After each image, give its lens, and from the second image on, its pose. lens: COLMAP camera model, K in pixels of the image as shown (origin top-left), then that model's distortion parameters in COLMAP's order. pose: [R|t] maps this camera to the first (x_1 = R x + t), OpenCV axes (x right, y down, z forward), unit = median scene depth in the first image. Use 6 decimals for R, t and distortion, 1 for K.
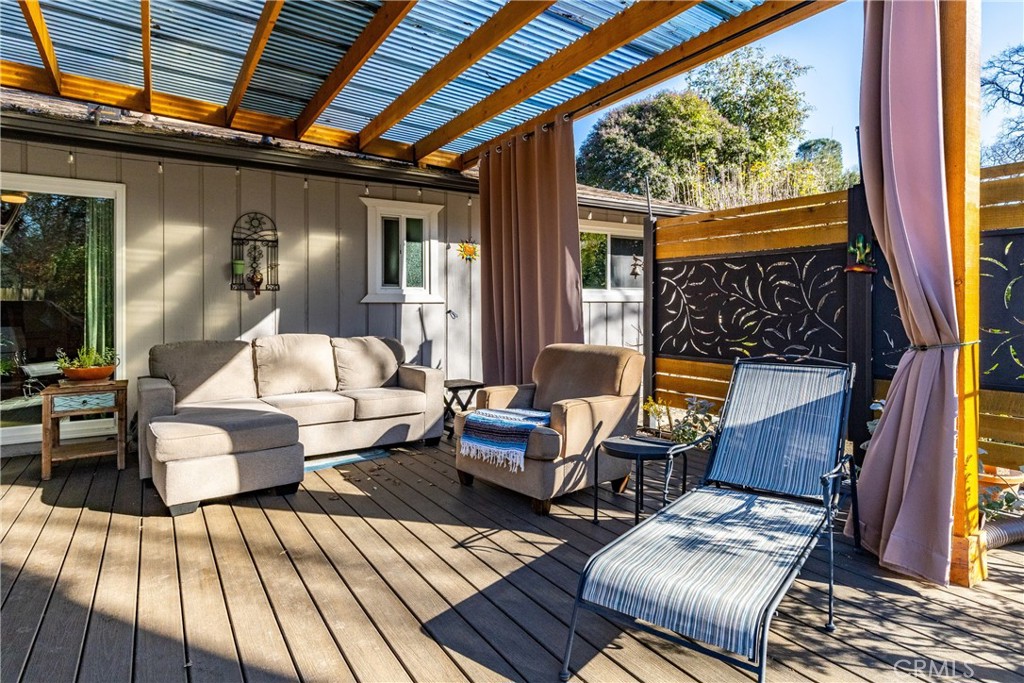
lens RADIAL K [[581.3, 0, 512.3], [0, 581.3, 309.1], [0, 0, 1]] dist [0.002604, 0.000472]
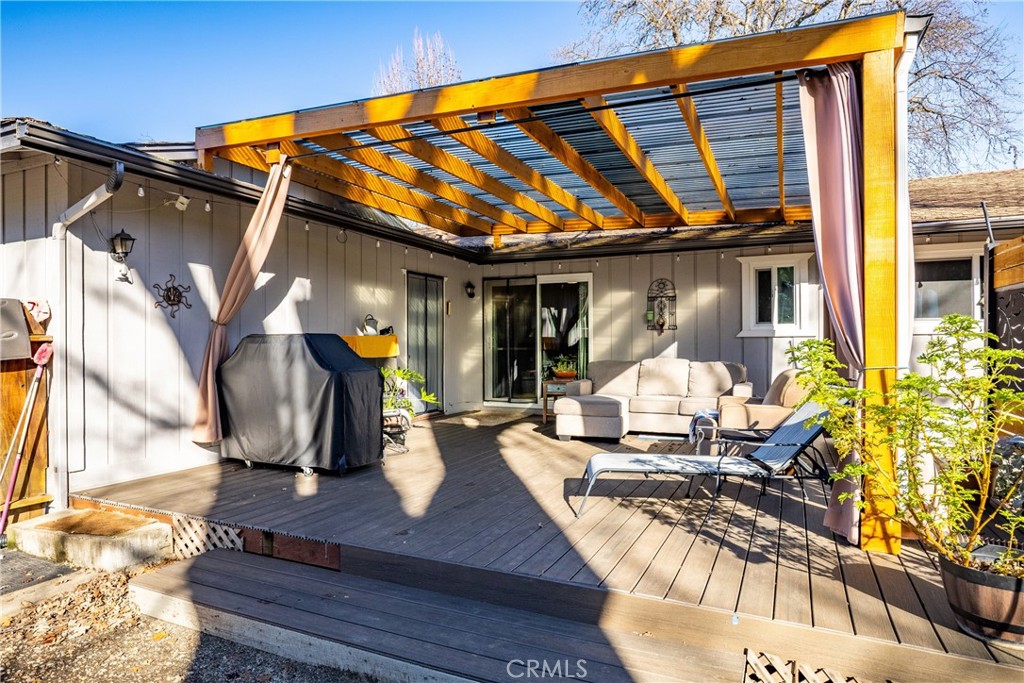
lens RADIAL K [[588.3, 0, 511.2], [0, 588.3, 351.7], [0, 0, 1]] dist [-0.009875, -0.000817]
pose [[0.545868, 0.013194, -0.837767, 0.634324], [0.002374, 0.999848, 0.017294, -0.002189], [0.837868, -0.011430, 0.545754, -0.177557]]
